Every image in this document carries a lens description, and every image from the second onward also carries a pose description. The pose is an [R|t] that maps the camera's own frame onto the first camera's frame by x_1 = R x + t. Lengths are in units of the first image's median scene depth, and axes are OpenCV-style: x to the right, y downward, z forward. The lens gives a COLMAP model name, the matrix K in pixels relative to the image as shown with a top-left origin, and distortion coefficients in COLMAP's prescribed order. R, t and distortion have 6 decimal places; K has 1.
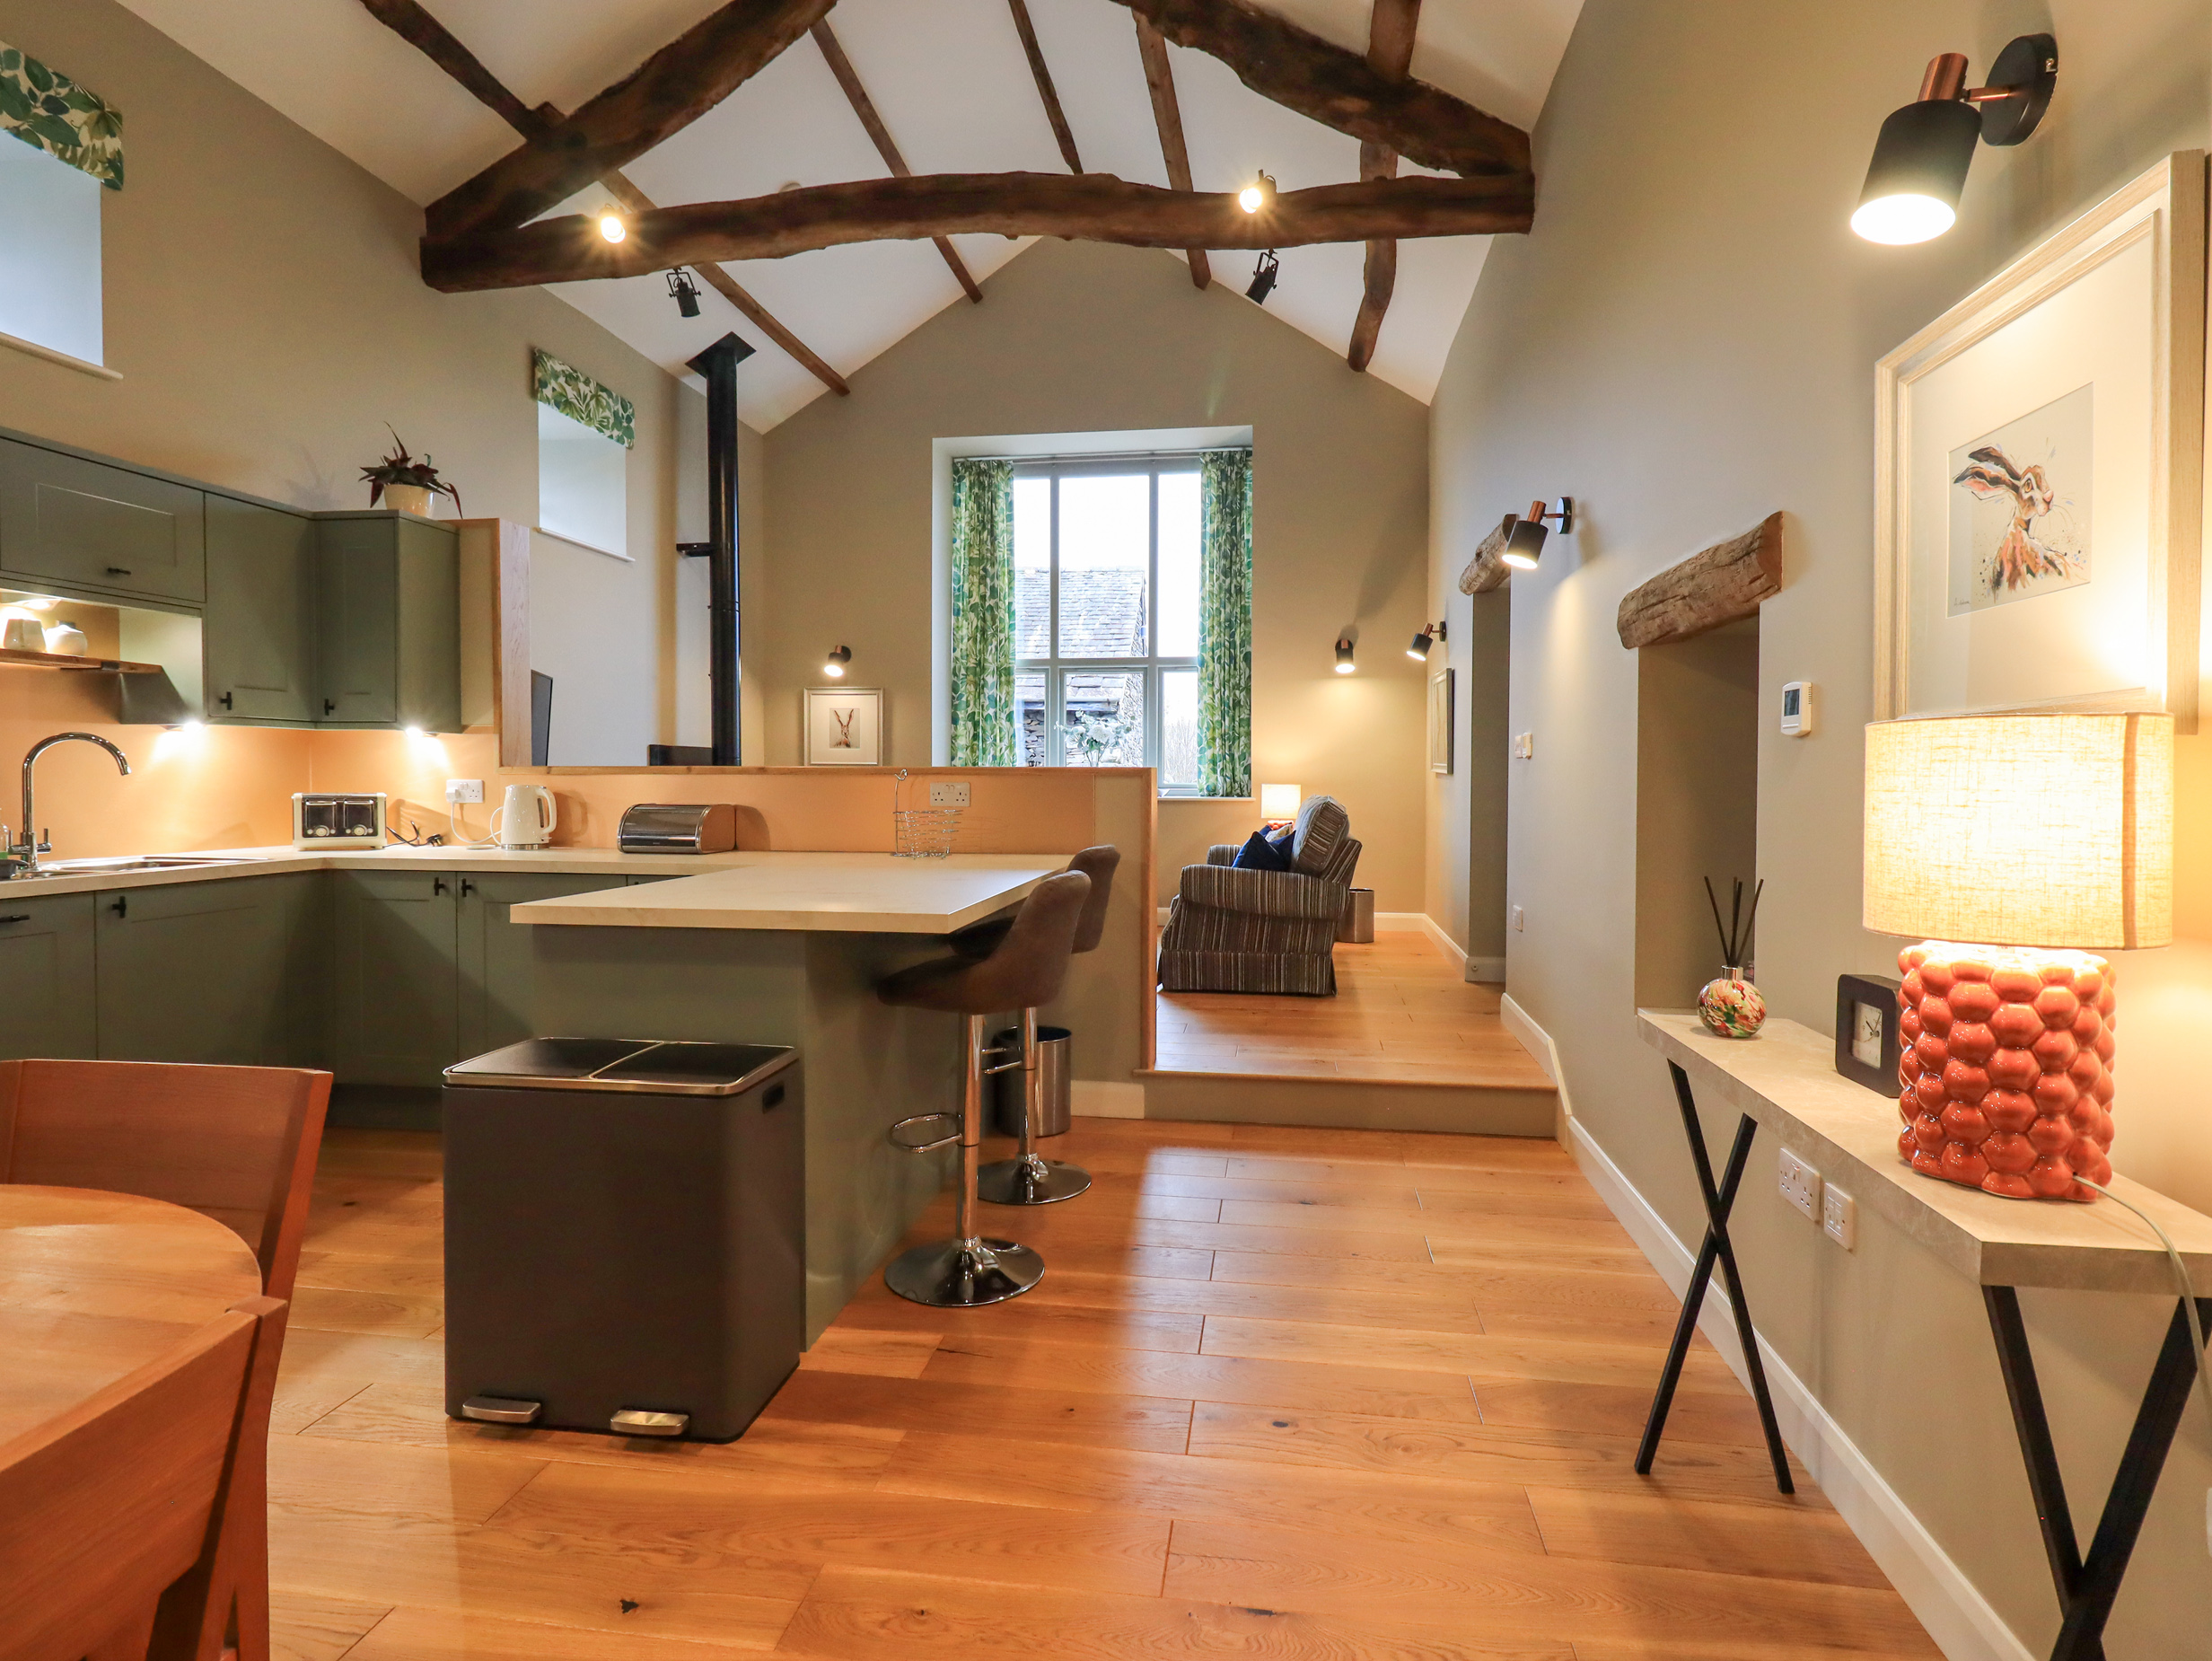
lens RADIAL K [[1175.2, 0, 1106.3], [0, 1175.2, 823.1], [0, 0, 1]] dist [0.021605, 0.001756]
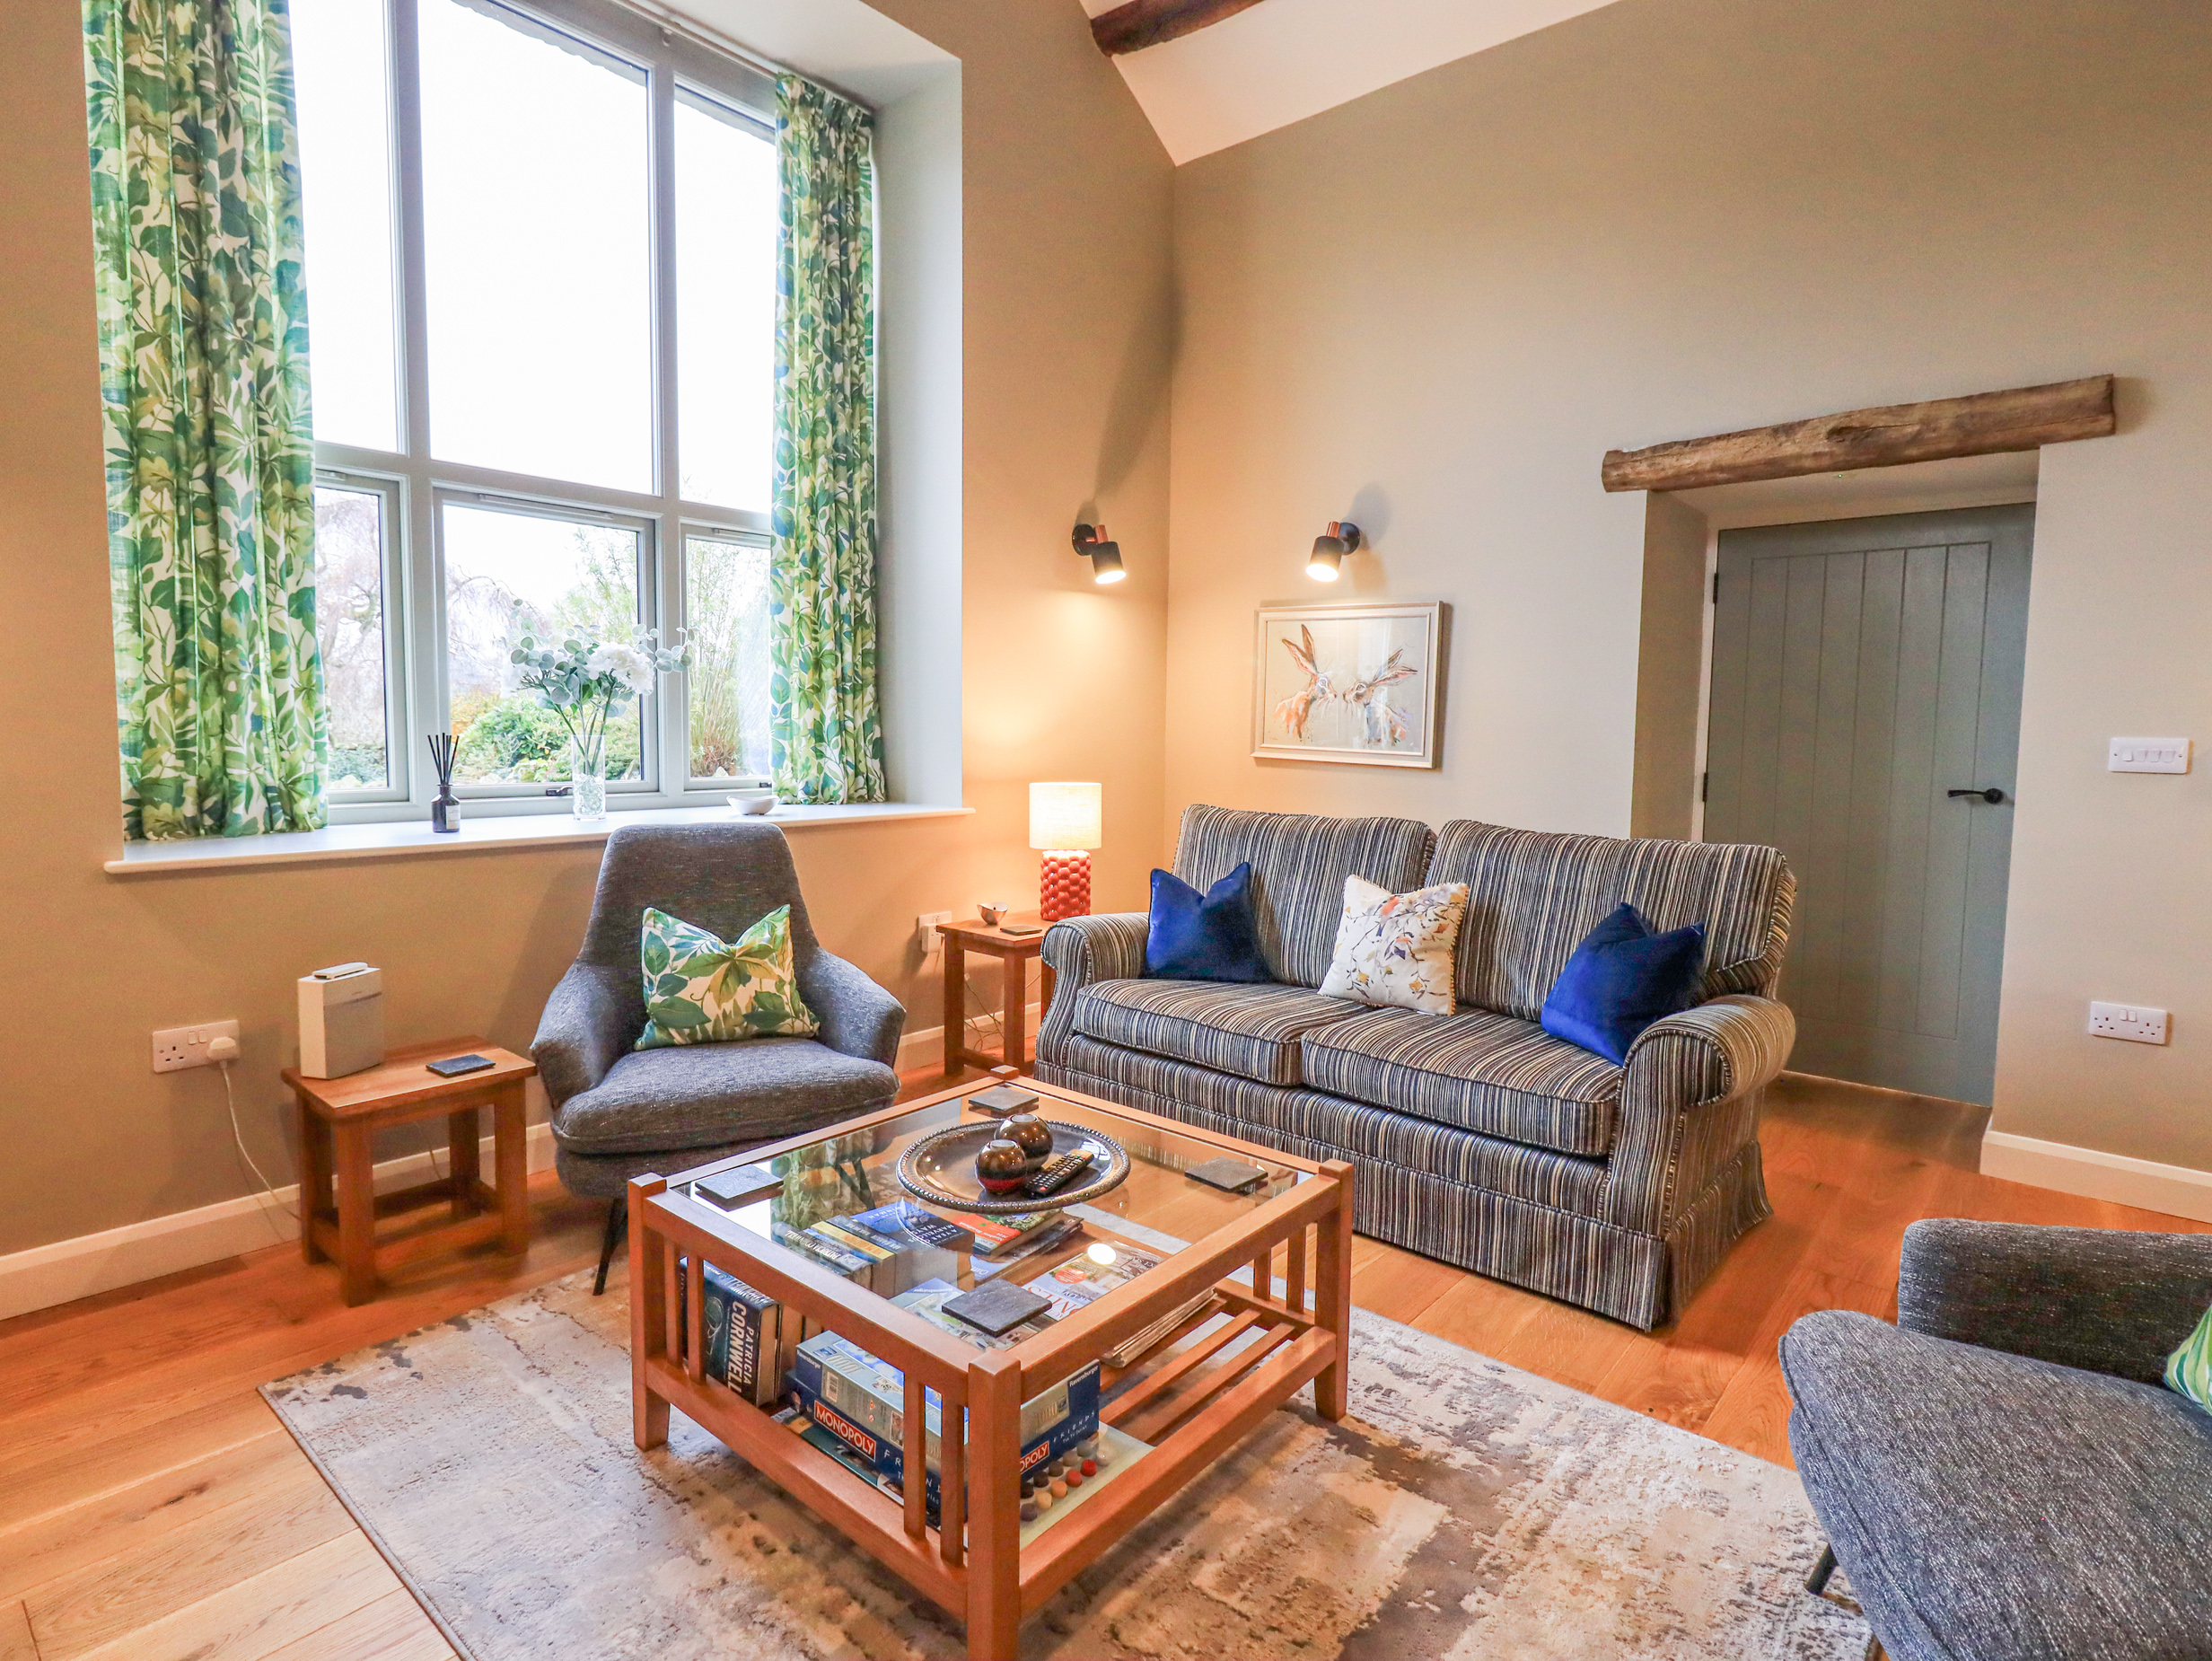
lens RADIAL K [[1175.2, 0, 1108.6], [0, 1175.2, 818.7], [0, 0, 1]] dist [0.021605, 0.001756]
pose [[0.521265, -0.068018, 0.850680, -0.263666], [0.022654, 0.997570, 0.065882, -0.045073], [-0.853094, -0.015070, 0.521539, 0.617959]]
